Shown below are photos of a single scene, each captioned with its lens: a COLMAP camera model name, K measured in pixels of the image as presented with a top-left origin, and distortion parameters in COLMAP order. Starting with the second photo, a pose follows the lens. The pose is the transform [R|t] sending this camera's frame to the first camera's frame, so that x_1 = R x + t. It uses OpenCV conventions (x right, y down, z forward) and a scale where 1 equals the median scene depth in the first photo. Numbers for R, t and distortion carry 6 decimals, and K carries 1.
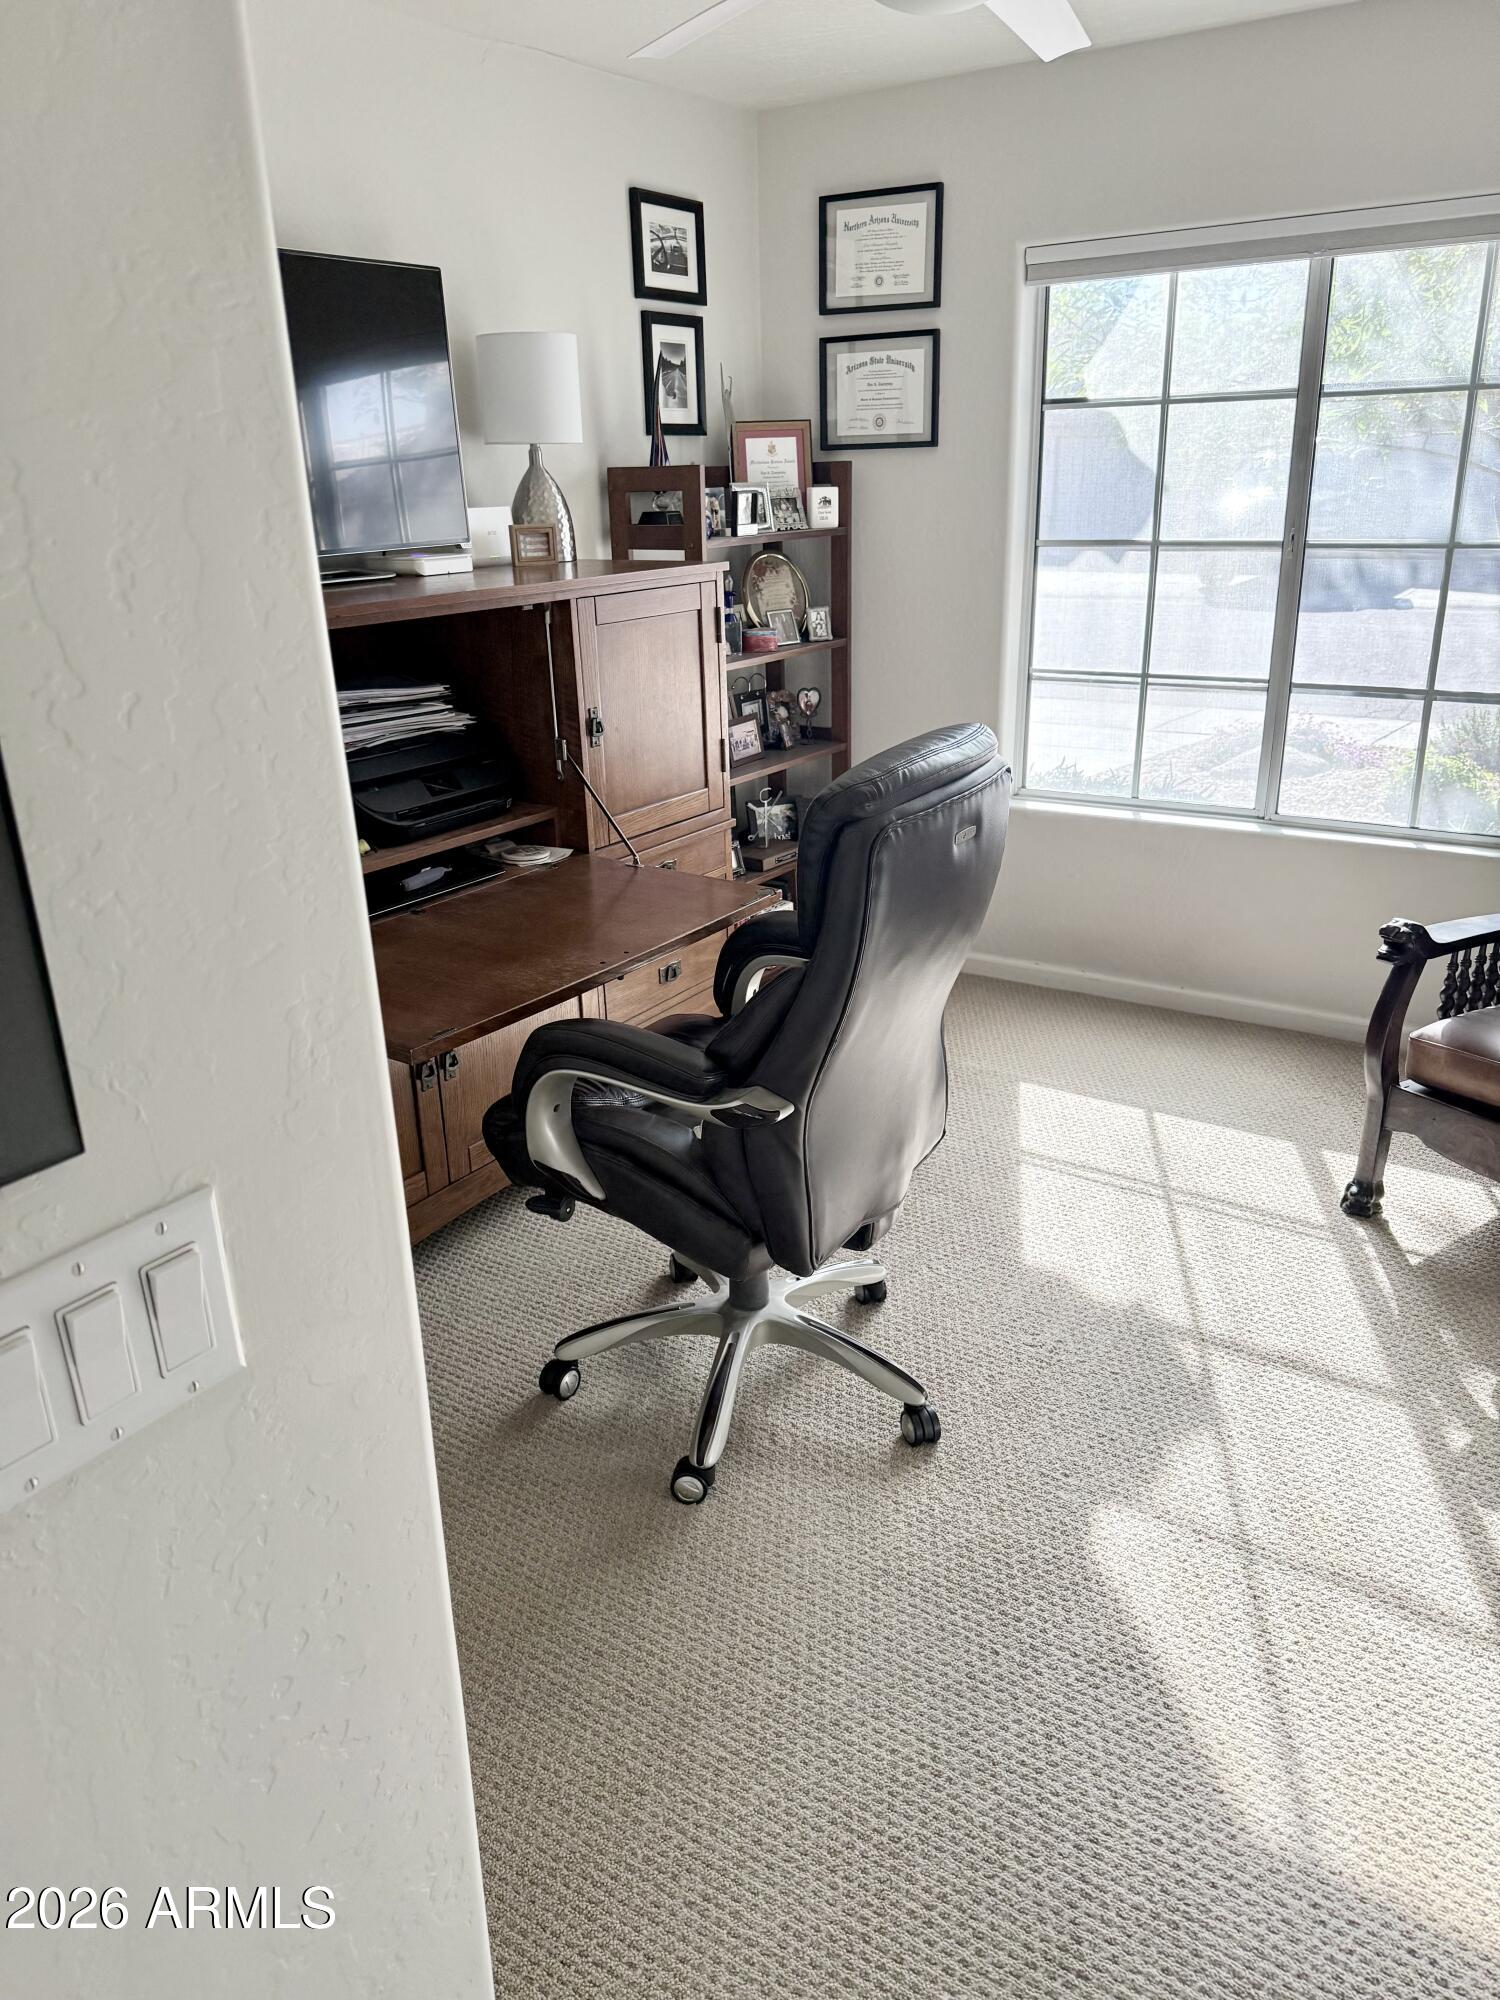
lens RADIAL K [[1385.6, 0, 745.5], [0, 1385.6, 975.4], [0, 0, 1]] dist [0.057131, -0.109062]
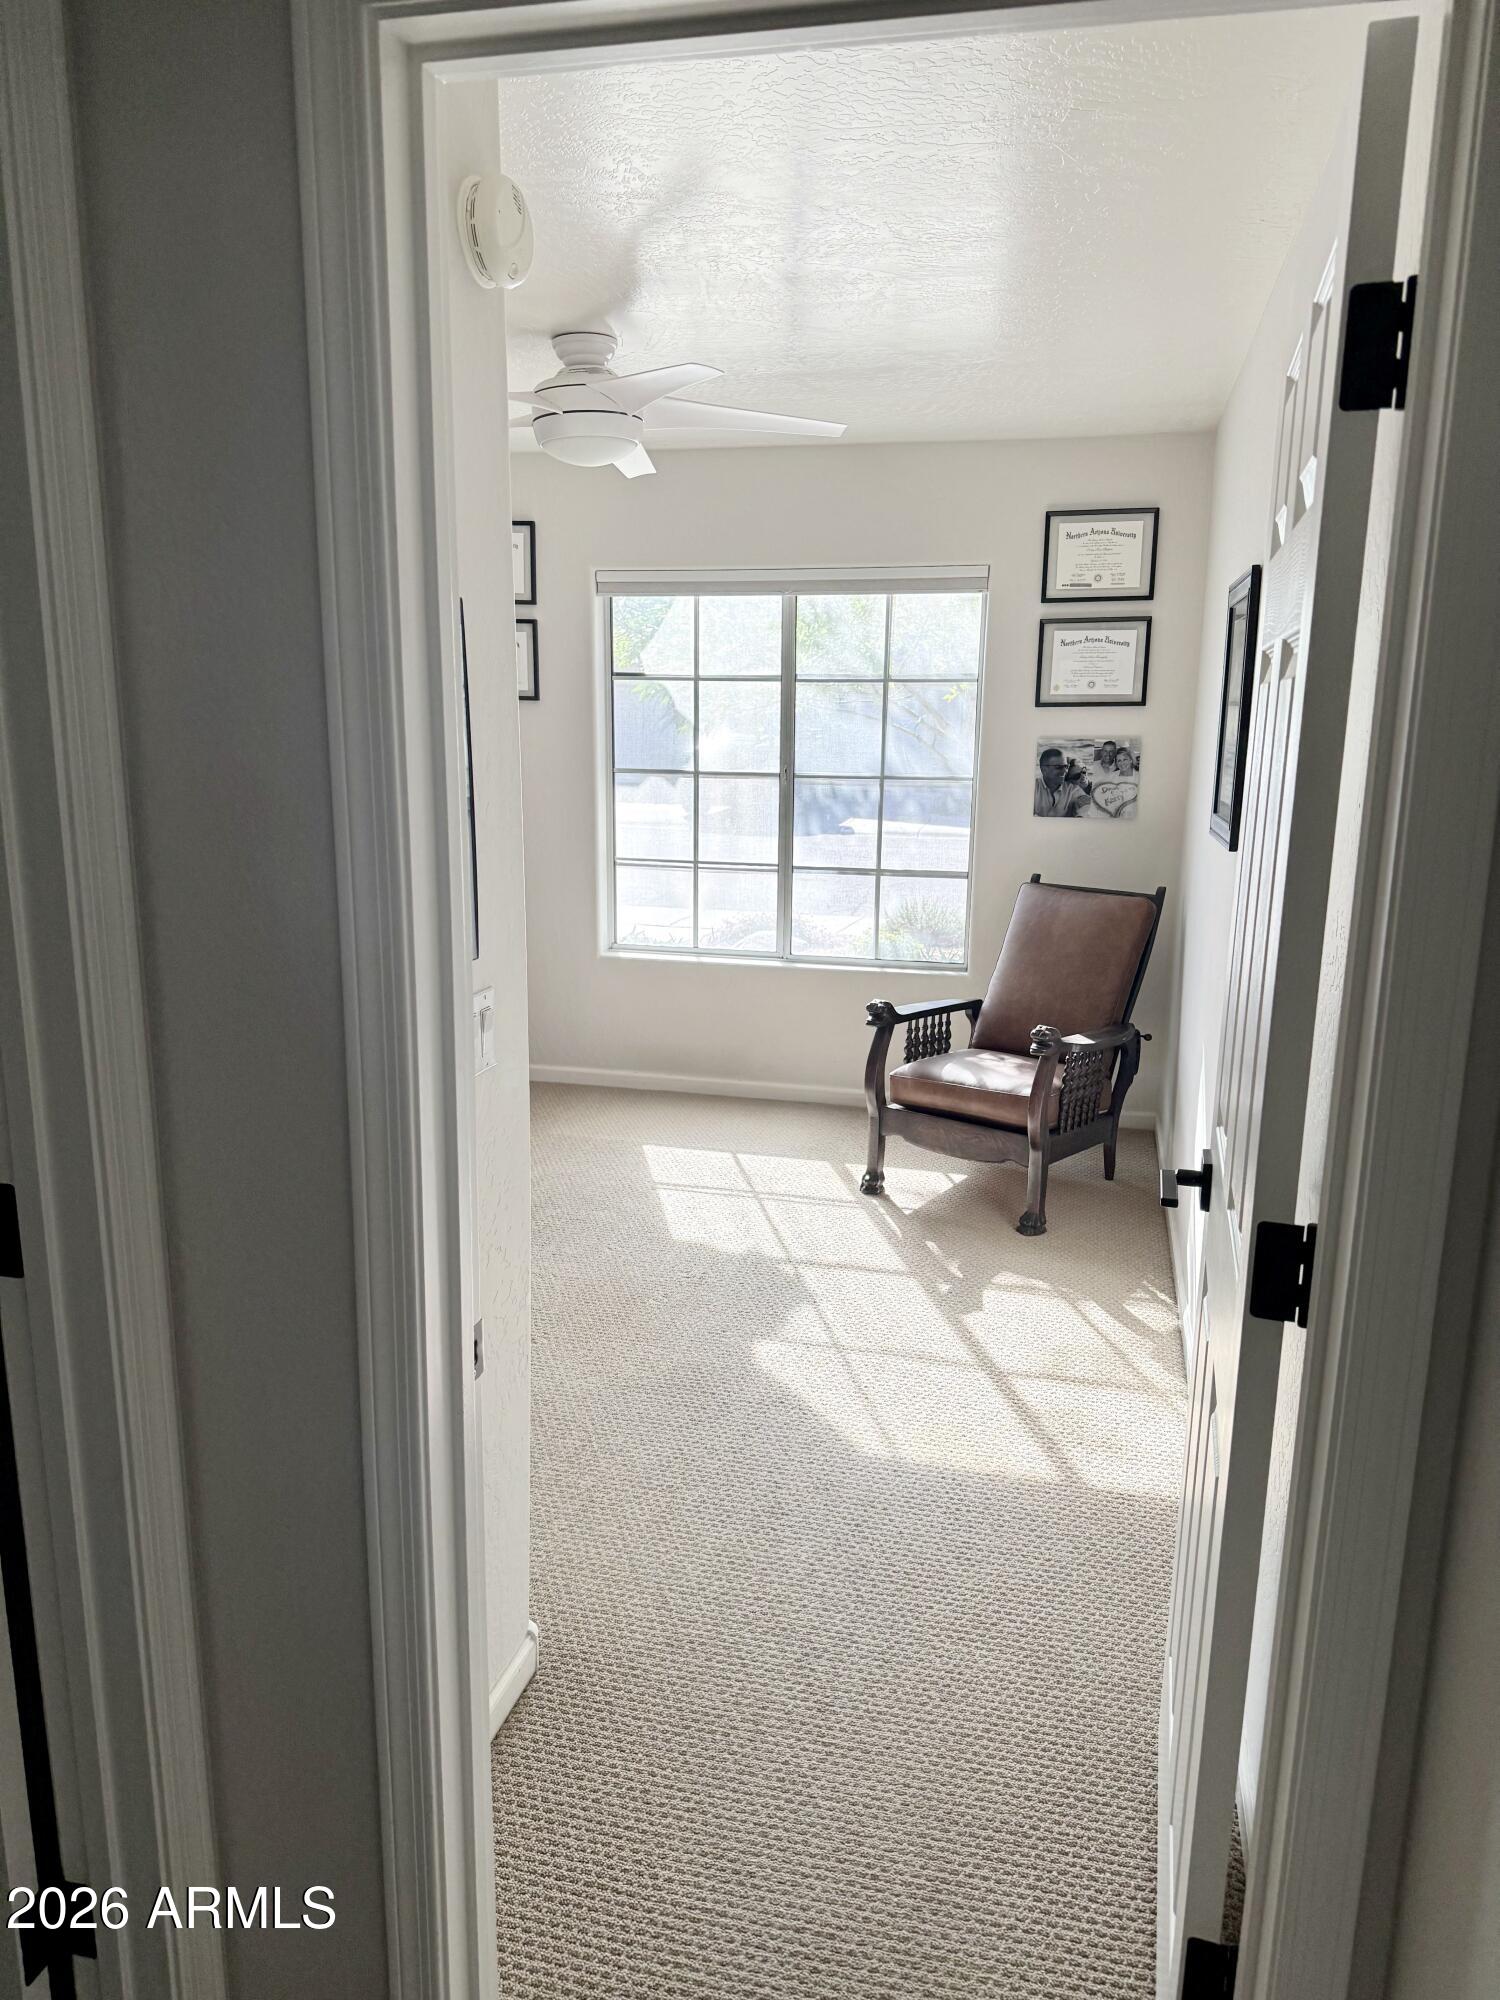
lens RADIAL K [[1385.6, 0, 745.5], [0, 1385.6, 975.4], [0, 0, 1]] dist [0.057131, -0.109062]
pose [[0.936616, -0.033170, 0.348785, -0.209355], [0.085496, 0.987052, -0.135718, 0.121834], [-0.339767, 0.156936, 0.927324, -0.396613]]
